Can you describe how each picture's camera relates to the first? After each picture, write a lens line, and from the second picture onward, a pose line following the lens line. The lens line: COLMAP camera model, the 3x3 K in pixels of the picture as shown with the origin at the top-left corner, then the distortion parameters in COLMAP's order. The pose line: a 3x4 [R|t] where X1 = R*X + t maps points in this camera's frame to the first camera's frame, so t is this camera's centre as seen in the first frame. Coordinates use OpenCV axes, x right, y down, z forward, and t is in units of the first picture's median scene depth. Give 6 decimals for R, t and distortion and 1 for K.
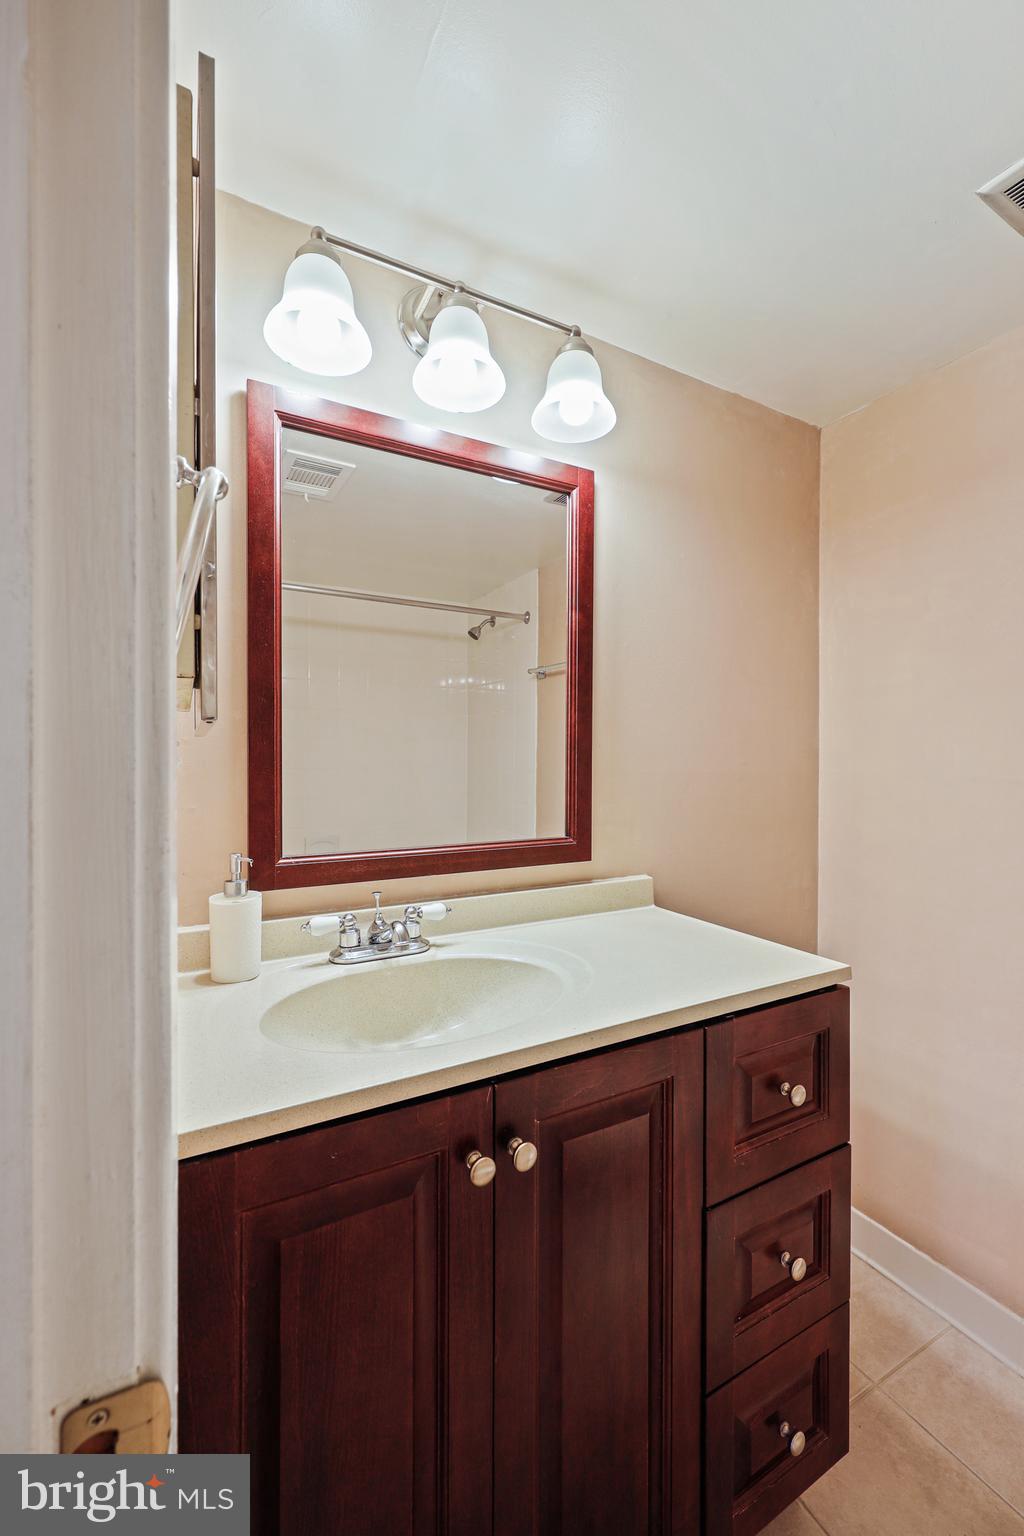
lens RADIAL K [[615.2, 0, 512.0], [0, 615.2, 768.3], [0, 0, 1]] dist [-0.000907, -0.000367]
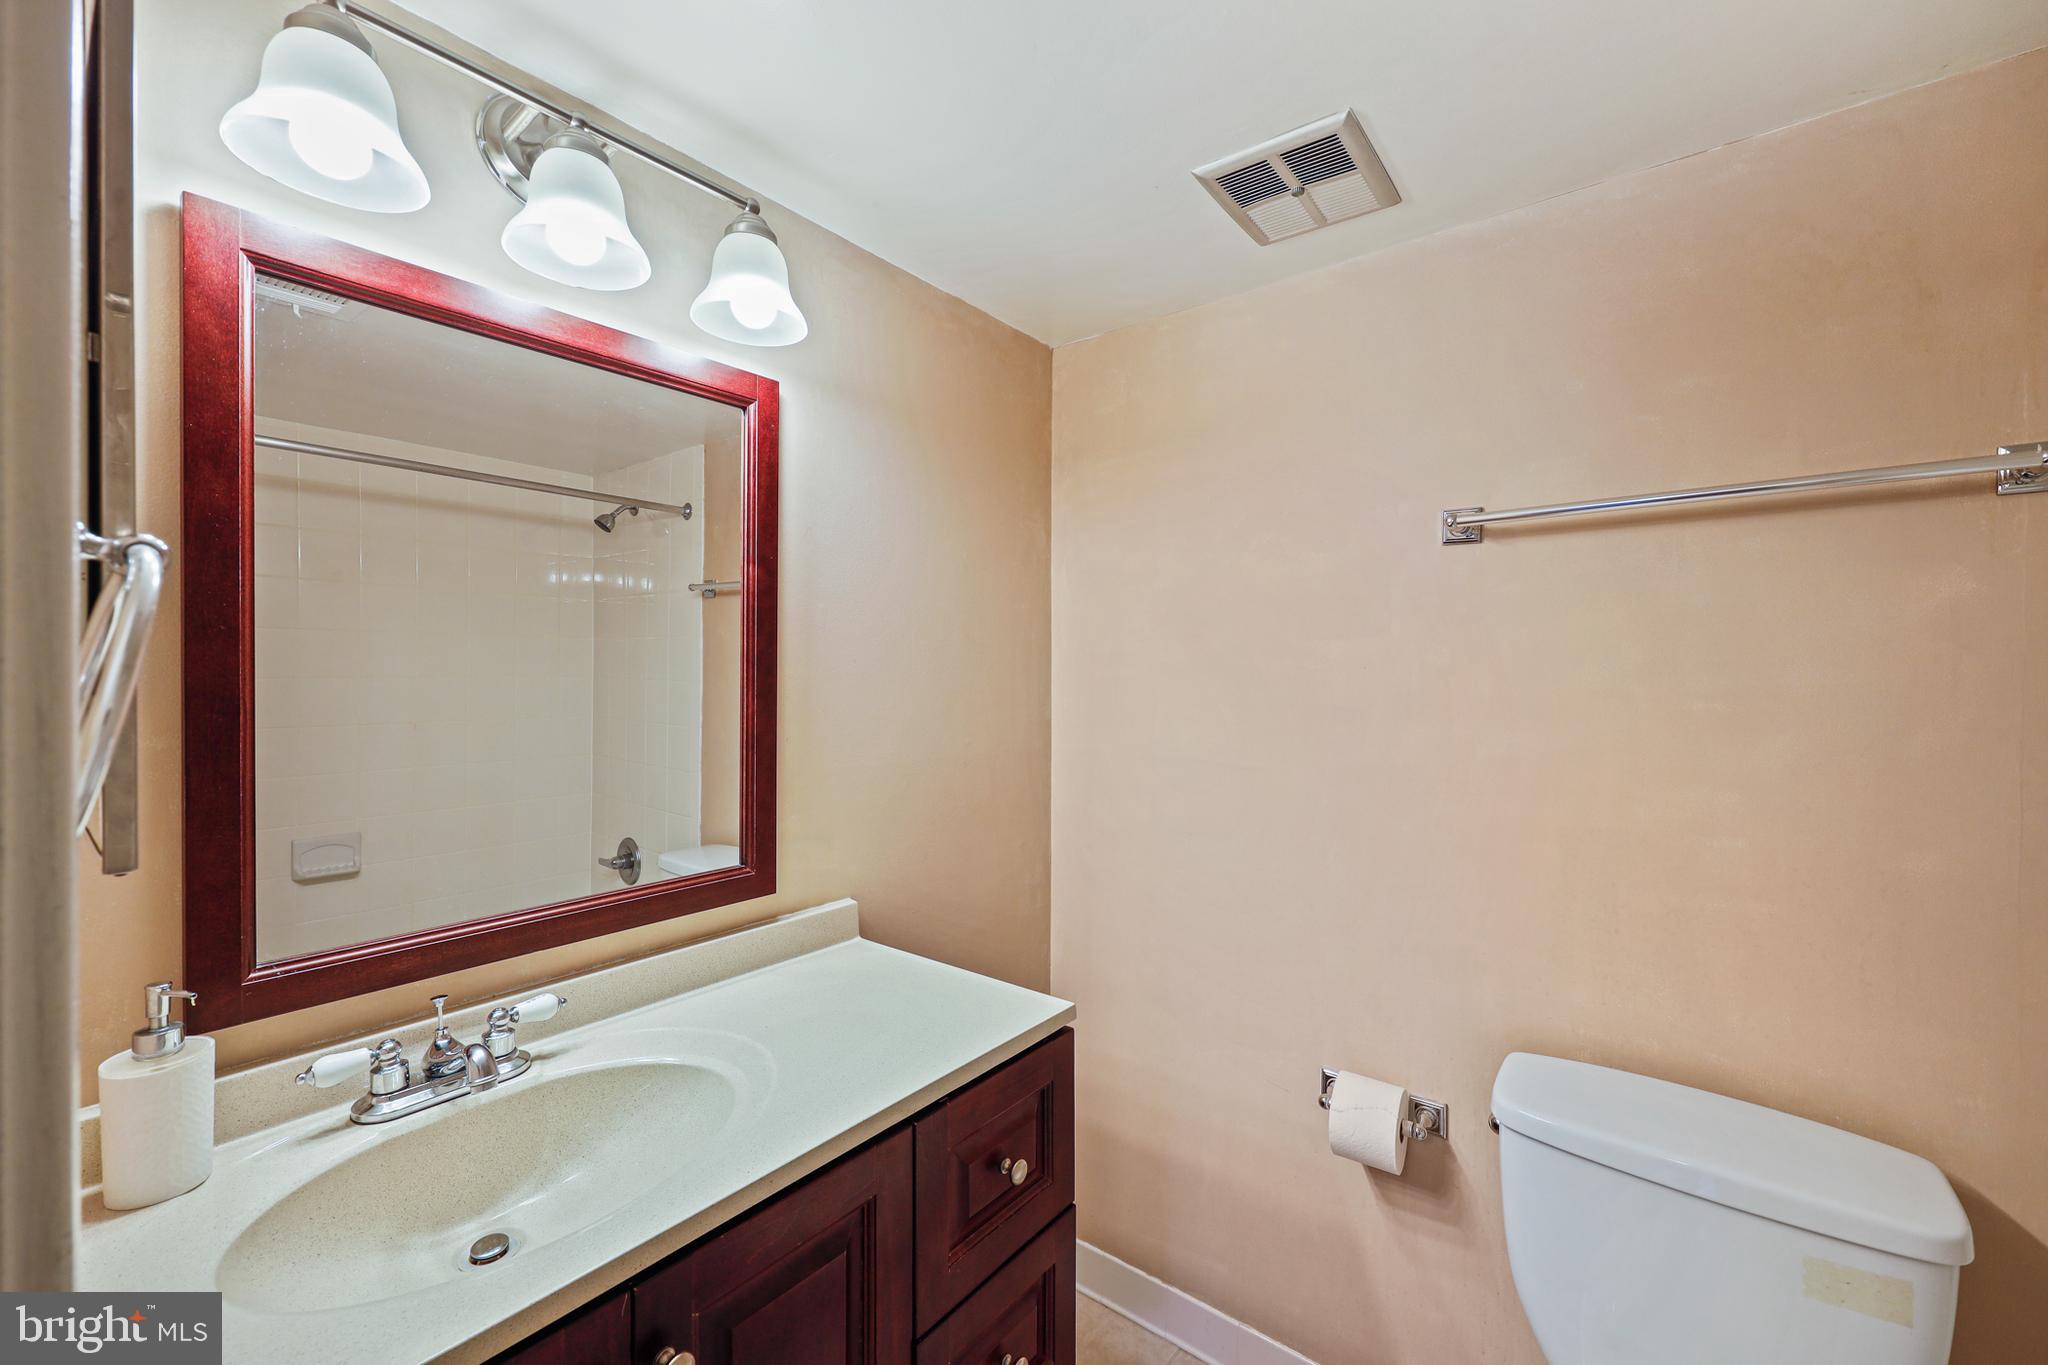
lens RADIAL K [[820.3, 0, 1017.6], [0, 820.3, 676.5], [0, 0, 1]] dist [-0.000907, -0.000367]
pose [[0.919184, -0.001369, 0.393827, 0.005939], [0.002276, 0.999996, -0.001837, -0.142827], [-0.393823, 0.002585, 0.919183, -0.058133]]
